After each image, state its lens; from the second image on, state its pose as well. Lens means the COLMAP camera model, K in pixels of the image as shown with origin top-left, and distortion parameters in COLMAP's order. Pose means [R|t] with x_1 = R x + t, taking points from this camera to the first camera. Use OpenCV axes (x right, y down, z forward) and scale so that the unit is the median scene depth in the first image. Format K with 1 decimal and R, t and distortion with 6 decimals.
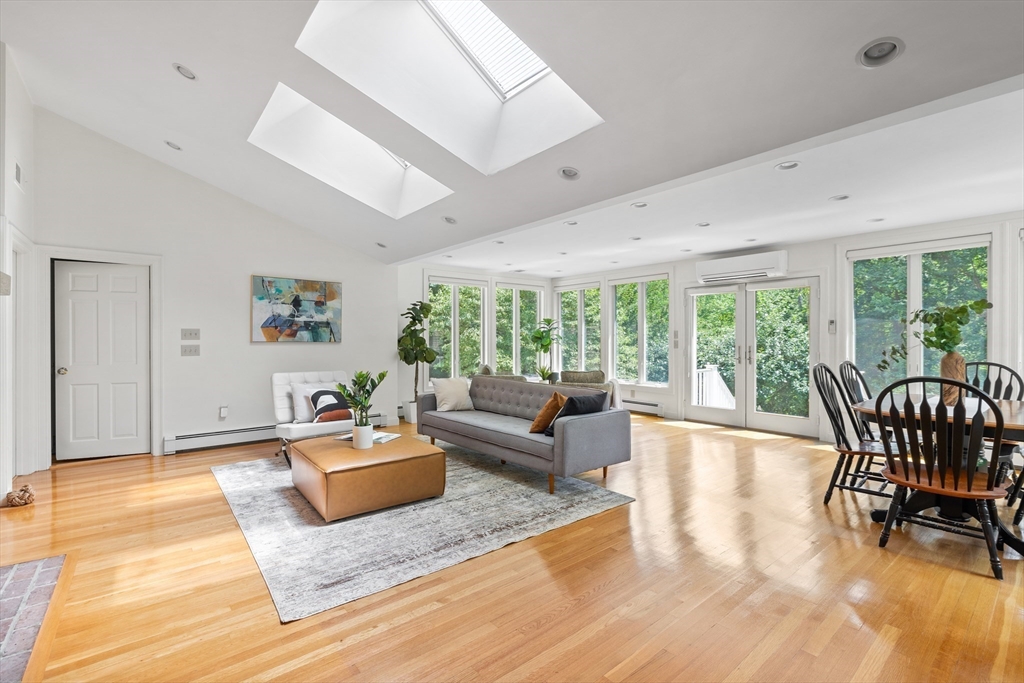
lens RADIAL K [[460.1, 0, 510.0], [0, 460.1, 339.2], [0, 0, 1]] dist [-0.001893, 0.000448]
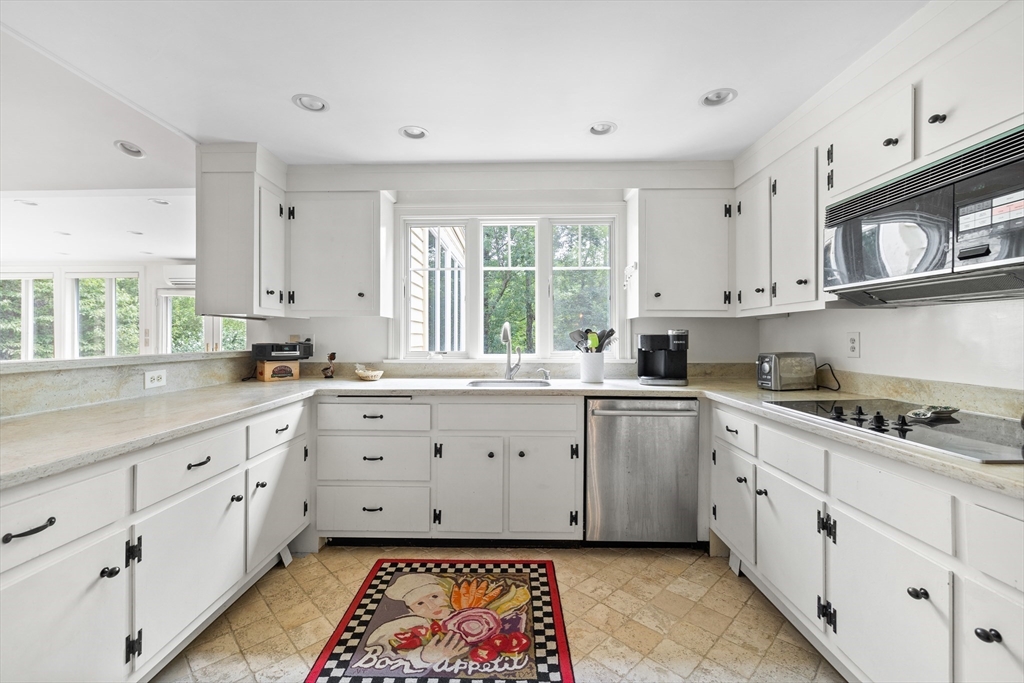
lens RADIAL K [[444.4, 0, 512.4], [0, 444.4, 333.6], [0, 0, 1]] dist [0.001570, 0.001362]
pose [[0.652539, 0.005919, 0.757732, 0.231683], [0.002793, 0.999944, -0.010217, 0.006812], [-0.757750, 0.008784, 0.652486, -0.445654]]
